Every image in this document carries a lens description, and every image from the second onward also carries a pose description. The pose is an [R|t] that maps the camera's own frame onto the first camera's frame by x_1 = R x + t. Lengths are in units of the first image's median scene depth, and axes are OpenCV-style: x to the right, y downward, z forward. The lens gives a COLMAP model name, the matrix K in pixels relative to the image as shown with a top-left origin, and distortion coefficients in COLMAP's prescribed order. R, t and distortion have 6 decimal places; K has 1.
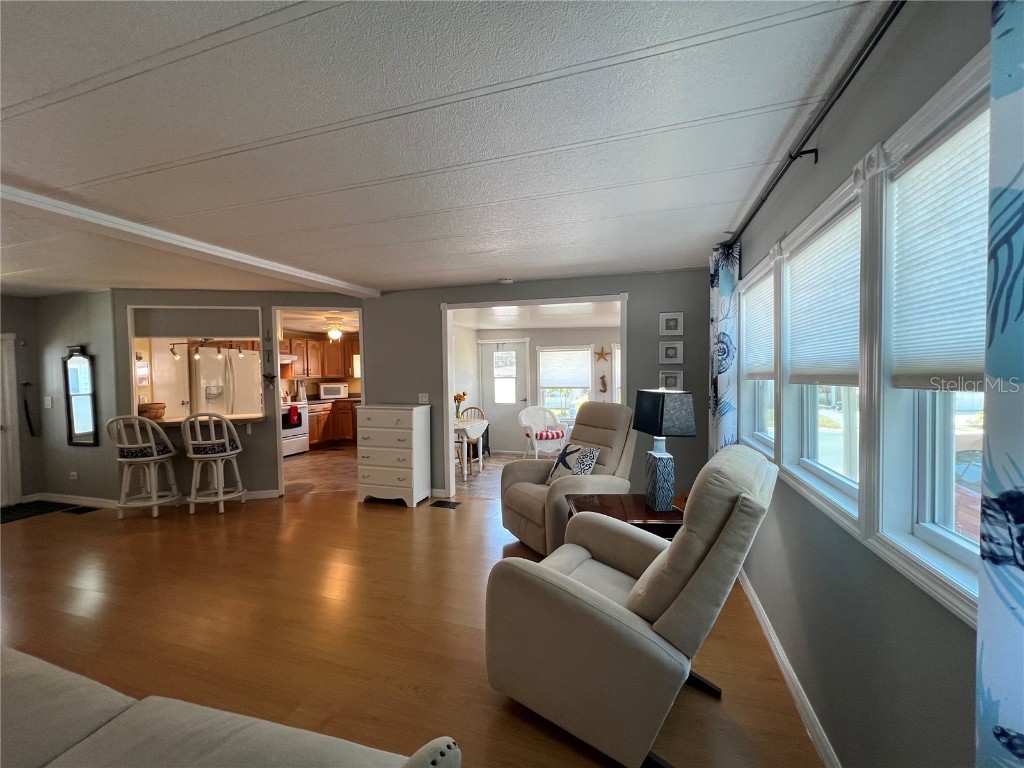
lens RADIAL K [[410.5, 0, 514.9], [0, 410.5, 382.9], [0, 0, 1]] dist [-0.001569, 0.000117]
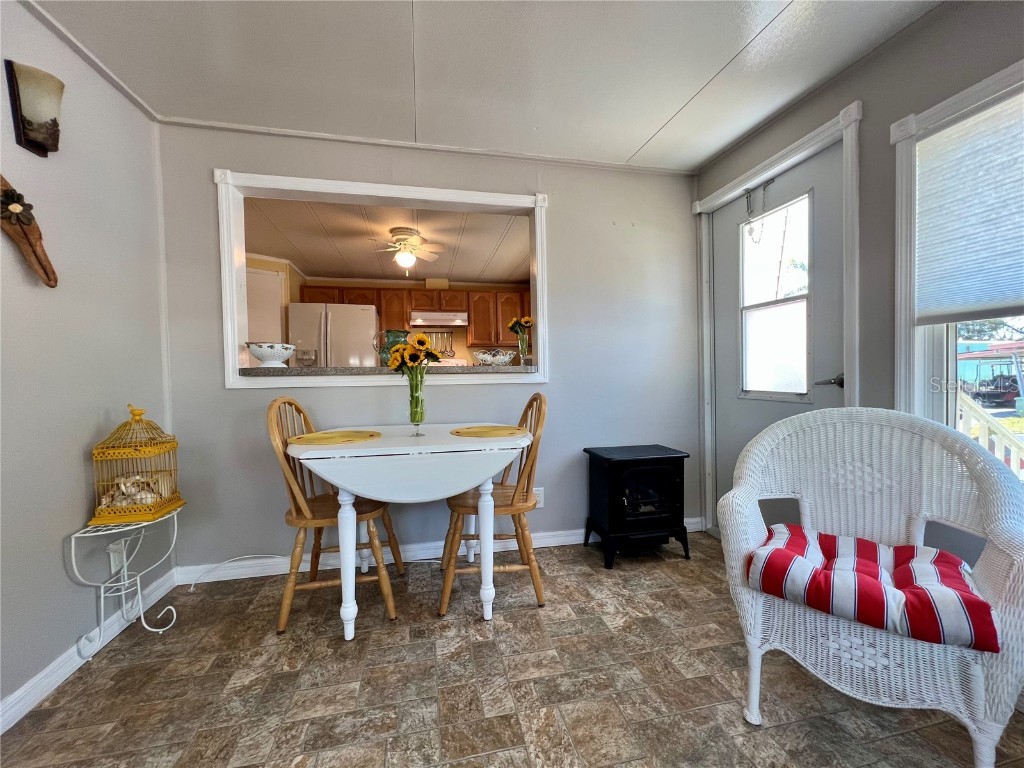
lens RADIAL K [[410.5, 0, 514.9], [0, 410.5, 382.9], [0, 0, 1]] dist [-0.001569, 0.000117]
pose [[0.506038, 0.026366, -0.862108, 0.137756], [-0.006295, 0.999619, 0.026877, 0.037441], [0.862488, -0.008174, 0.506012, 0.725210]]
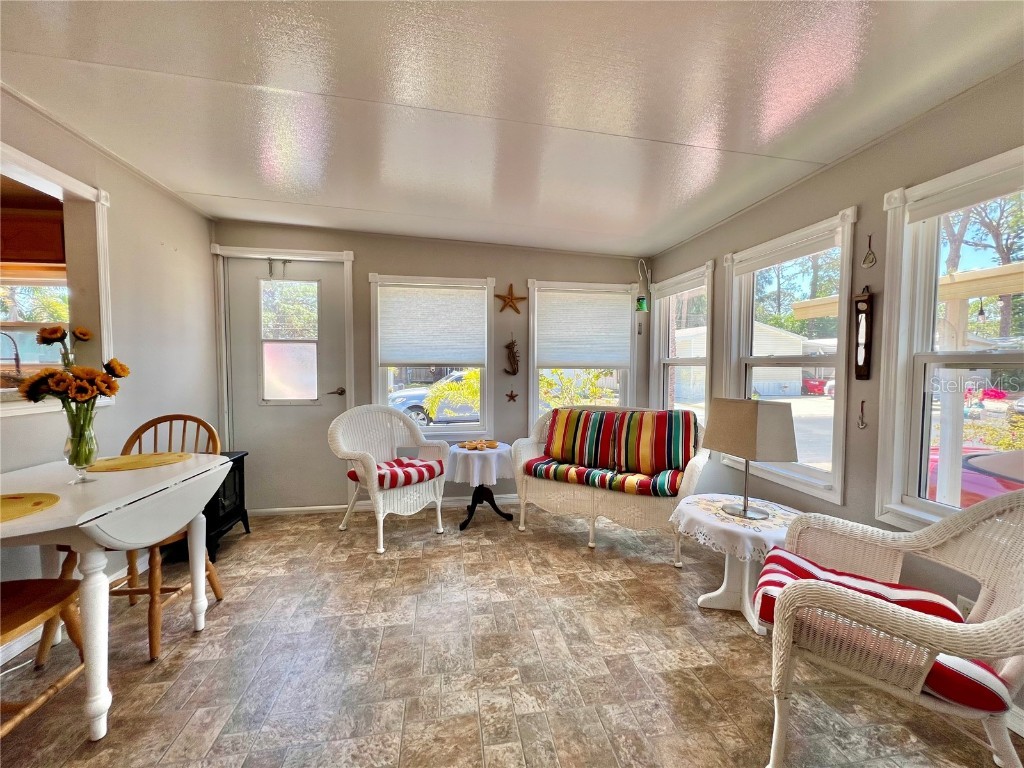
lens RADIAL K [[410.5, 0, 514.9], [0, 410.5, 382.9], [0, 0, 1]] dist [-0.001569, 0.000117]
pose [[0.886928, -0.002190, 0.461903, -0.014461], [-0.005462, 0.999869, 0.015230, 0.024272], [-0.461876, -0.016031, 0.886800, 0.522338]]
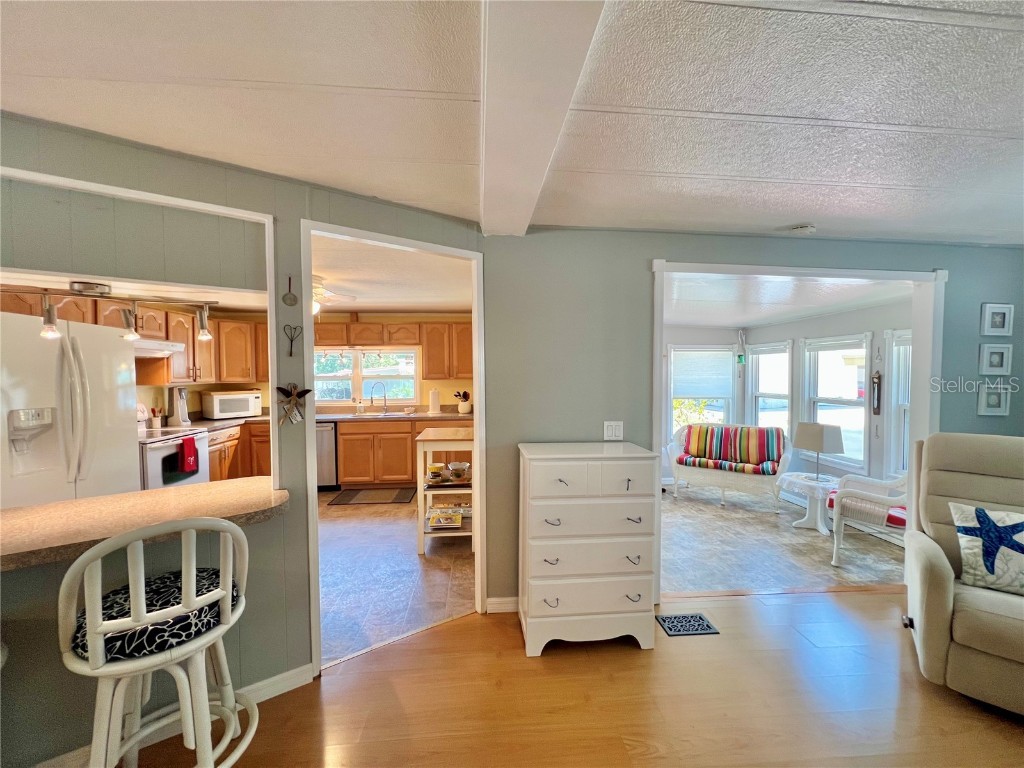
lens RADIAL K [[410.5, 0, 514.9], [0, 410.5, 382.9], [0, 0, 1]] dist [-0.001569, 0.000117]
pose [[0.924013, 0.004394, 0.382335, -0.341556], [-0.003677, 0.999990, -0.002606, -0.014535], [-0.382343, 0.001002, 0.924020, 0.336470]]
